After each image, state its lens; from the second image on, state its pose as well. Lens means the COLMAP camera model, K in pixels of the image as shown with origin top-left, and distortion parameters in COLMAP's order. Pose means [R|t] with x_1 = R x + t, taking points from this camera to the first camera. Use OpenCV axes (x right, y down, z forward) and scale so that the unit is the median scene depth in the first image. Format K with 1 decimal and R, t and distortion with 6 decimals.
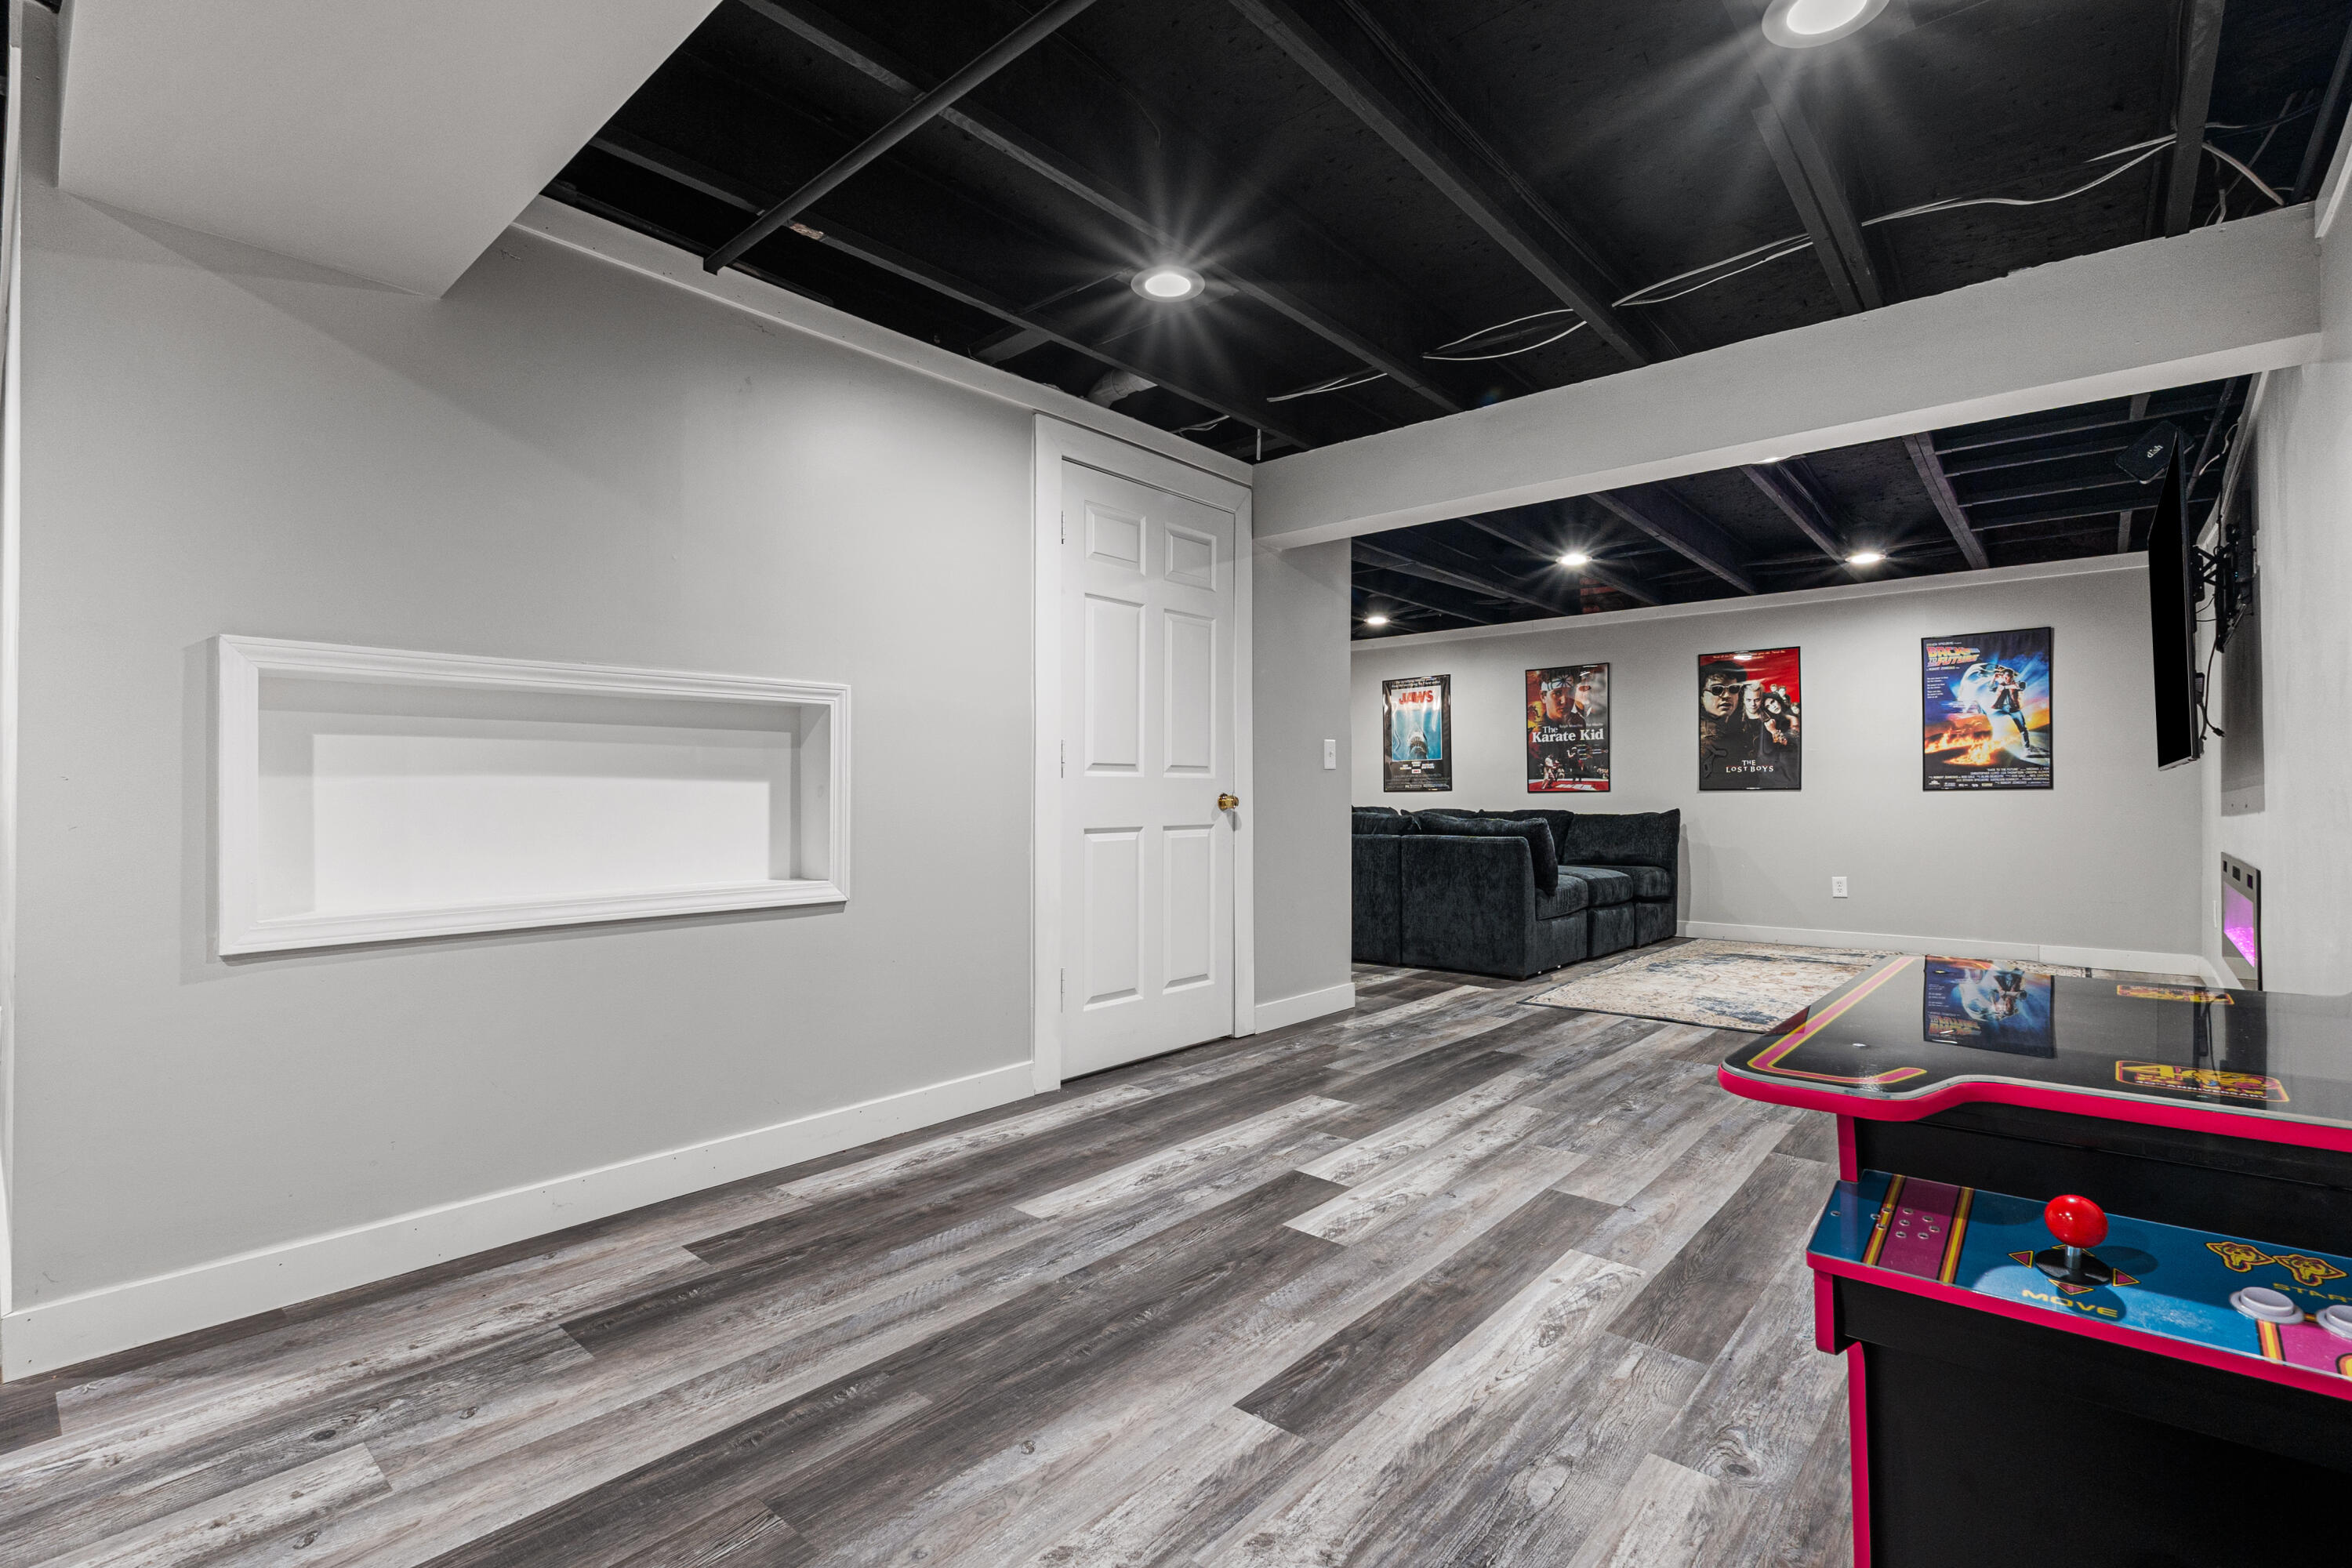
lens RADIAL K [[1109.5, 0, 1176.0], [0, 1109.5, 784.0], [0, 0, 1]] dist [0.034393, -0.000303]
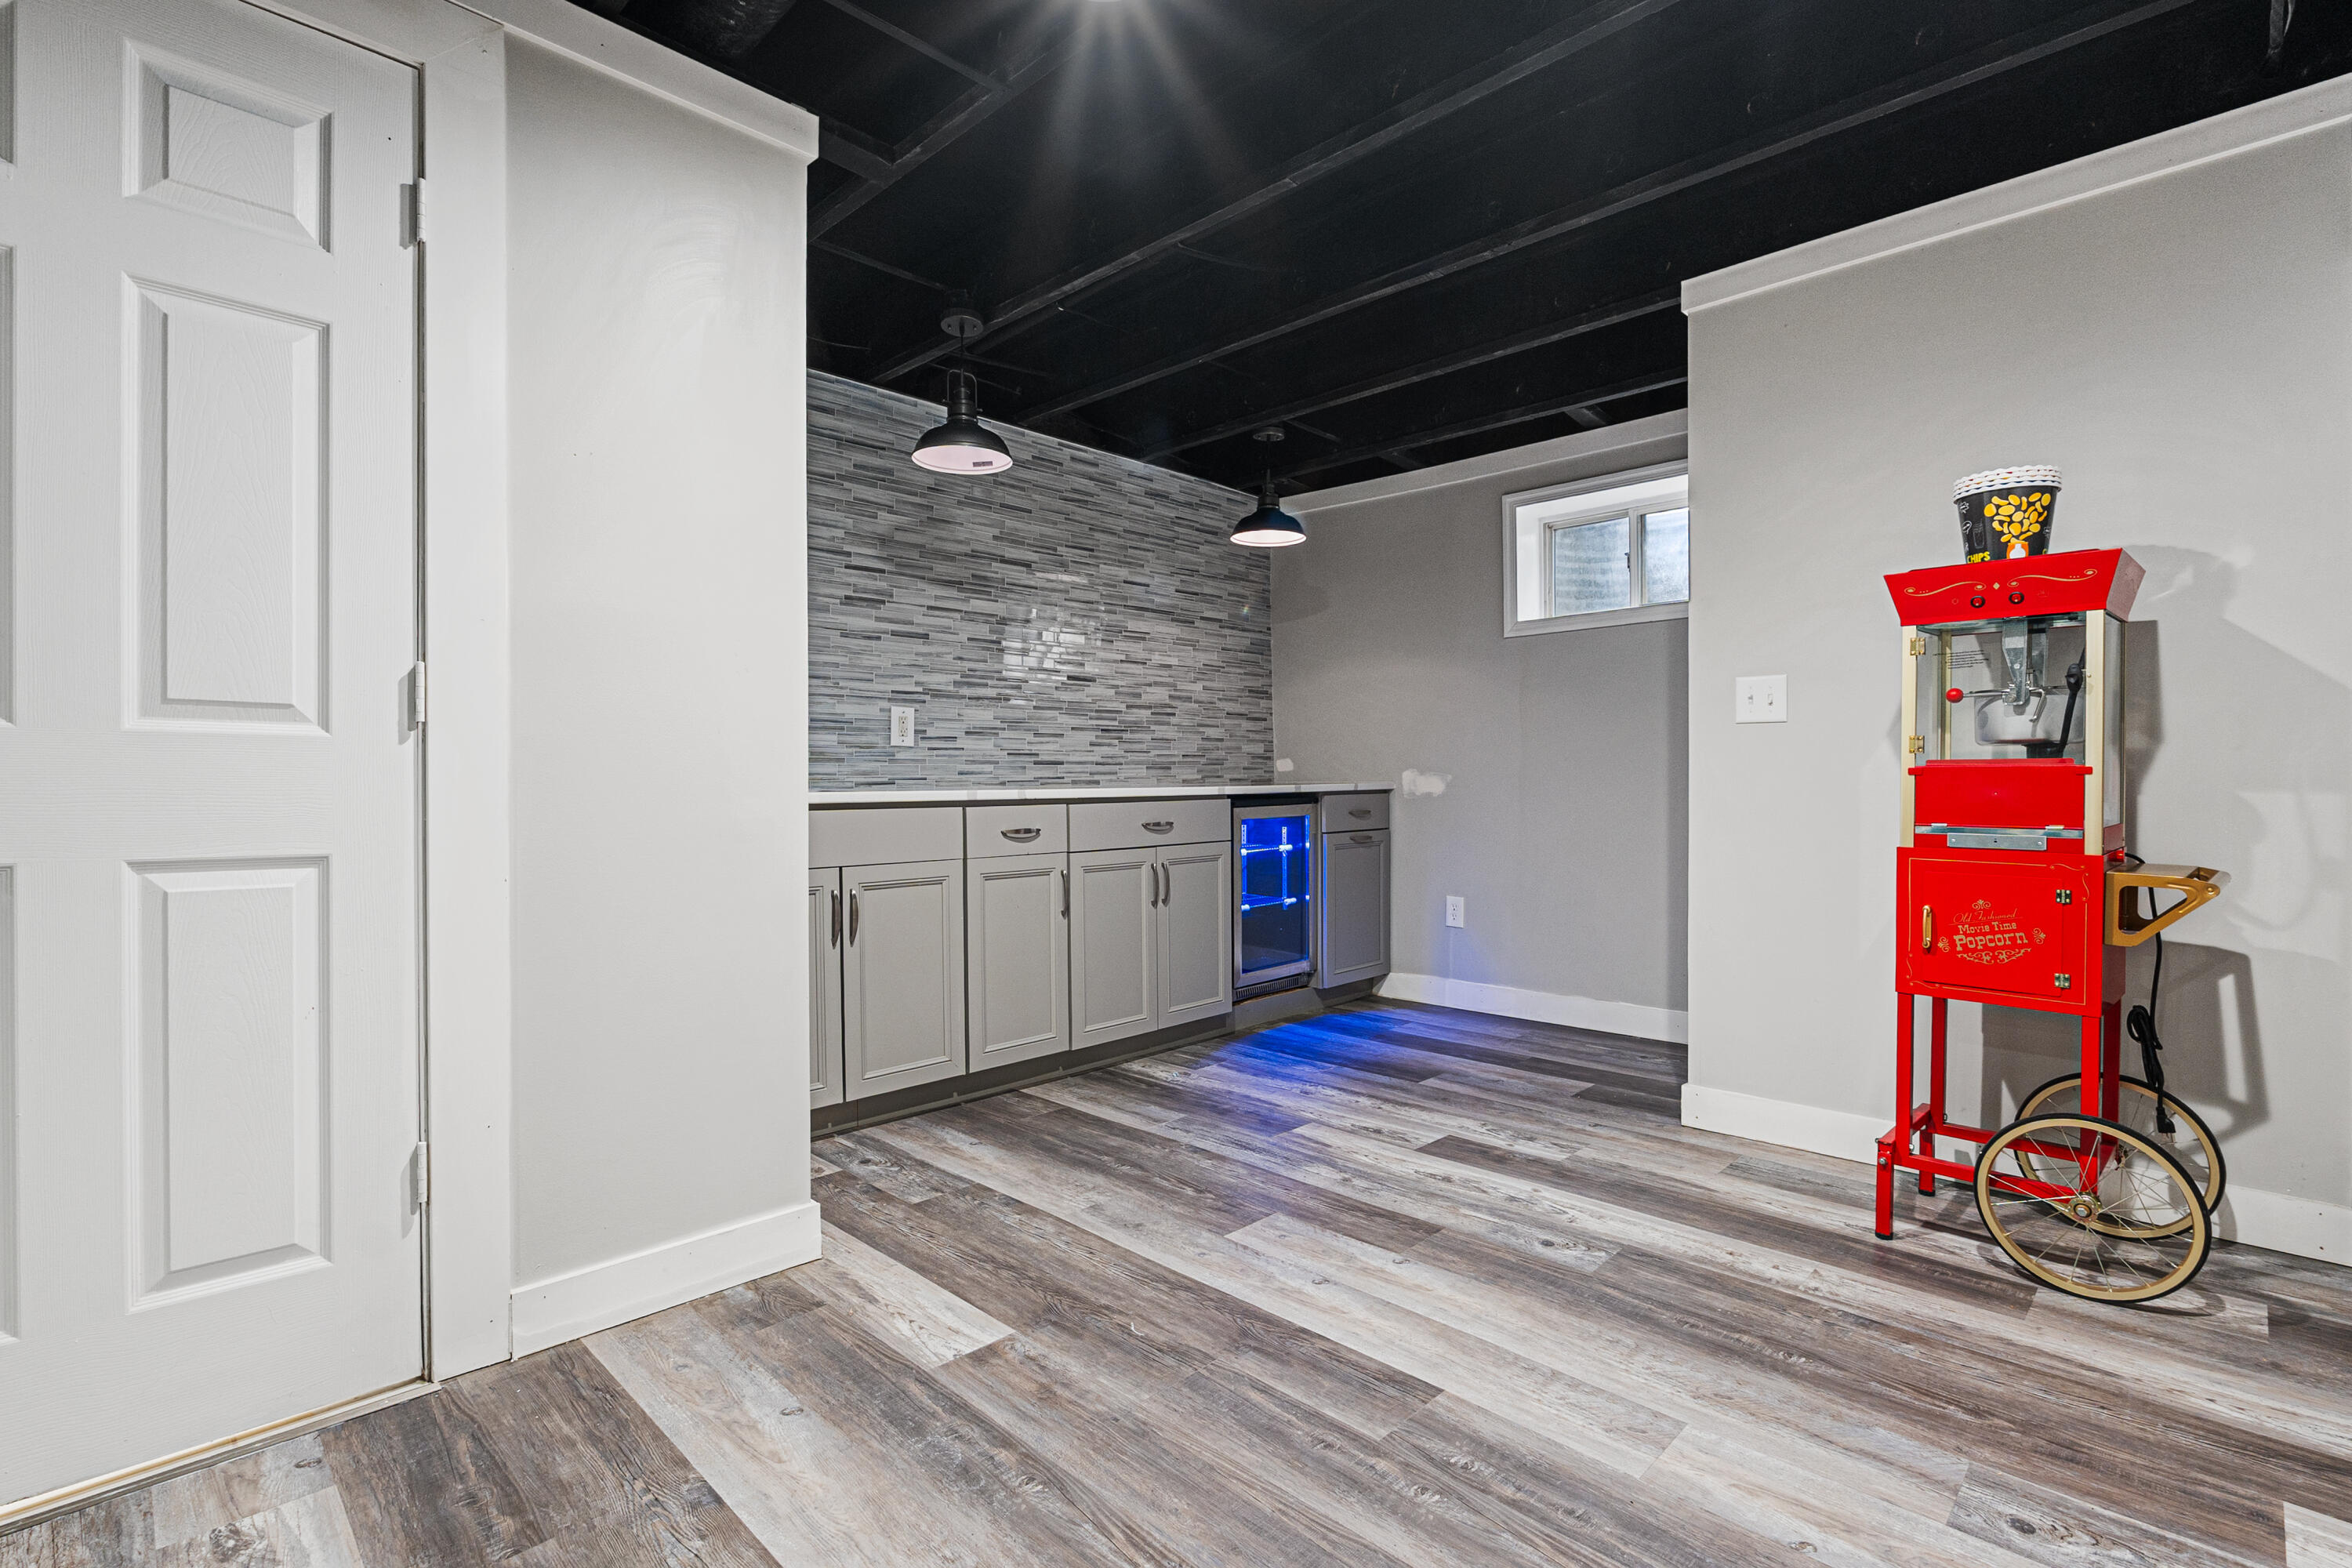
lens RADIAL K [[1099.7, 0, 1176.0], [0, 1099.7, 784.0], [0, 0, 1]] dist [-0.001188, -0.000193]
pose [[-0.029896, 0.000510, -0.999553, 1.194439], [0.010622, 0.999944, 0.000192, -0.009966], [0.999497, -0.010612, -0.029900, 0.973461]]
